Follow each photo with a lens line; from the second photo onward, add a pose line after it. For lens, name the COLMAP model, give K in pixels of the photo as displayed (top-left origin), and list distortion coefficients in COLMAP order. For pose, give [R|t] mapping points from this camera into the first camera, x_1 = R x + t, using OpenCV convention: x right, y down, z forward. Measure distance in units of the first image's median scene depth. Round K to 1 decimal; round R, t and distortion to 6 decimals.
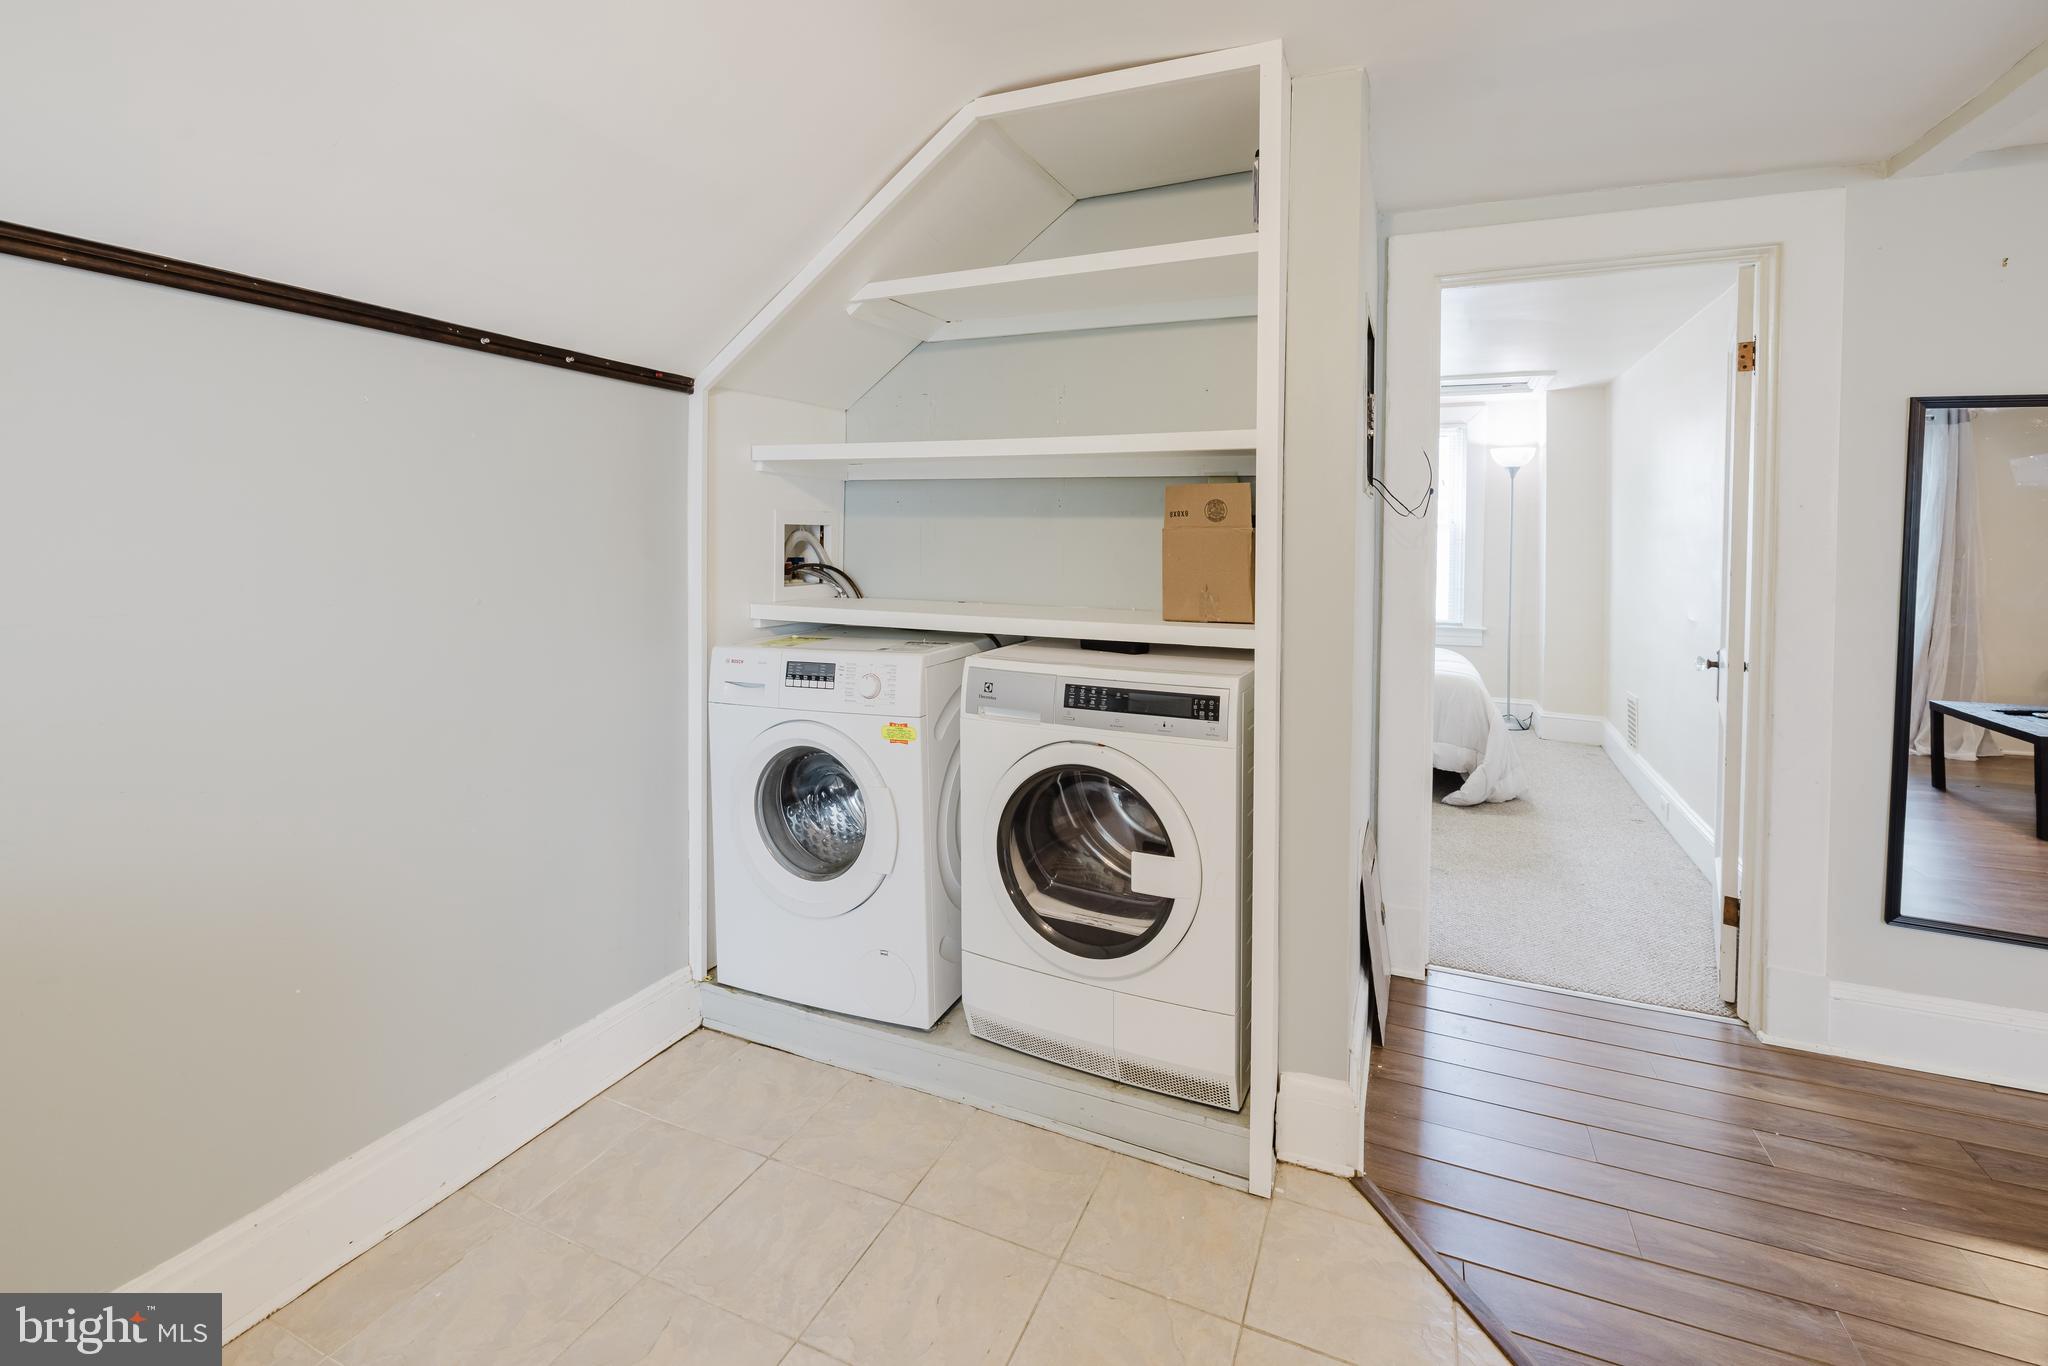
lens RADIAL K [[924.7, 0, 1022.4], [0, 924.7, 543.9], [0, 0, 1]] dist [0.029389, 0.000033]
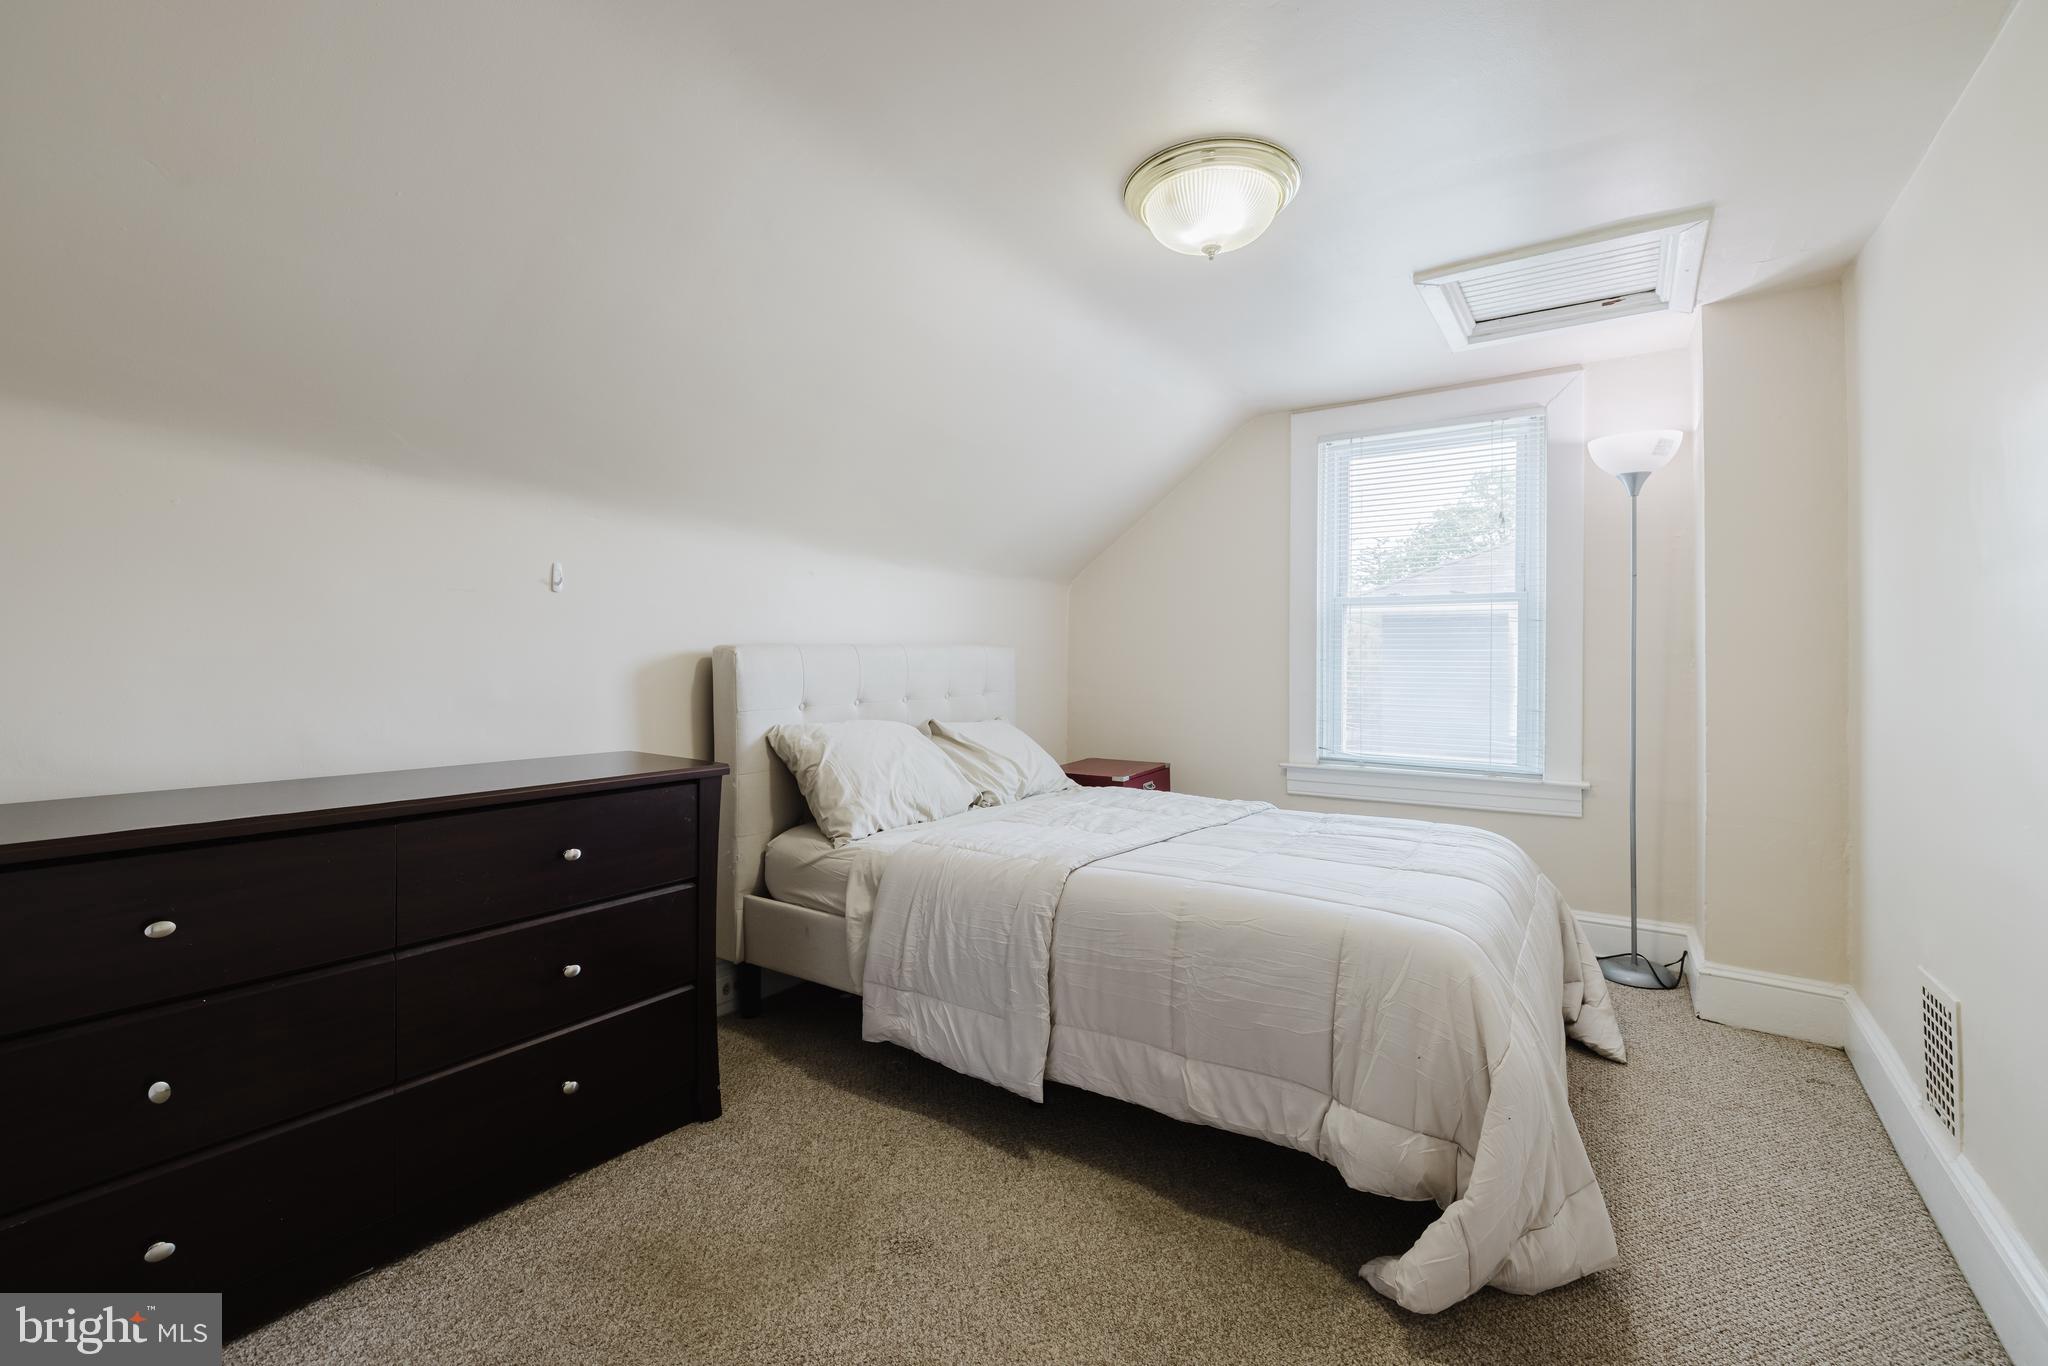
lens RADIAL K [[881.3, 0, 1020.9], [0, 881.3, 651.9], [0, 0, 1]] dist [0.025858, -0.000148]
pose [[0.984083, 0.000468, -0.177709, 0.280628], [-0.003788, 0.999825, -0.018347, 0.026455], [0.177669, 0.018728, 0.983912, 0.457240]]
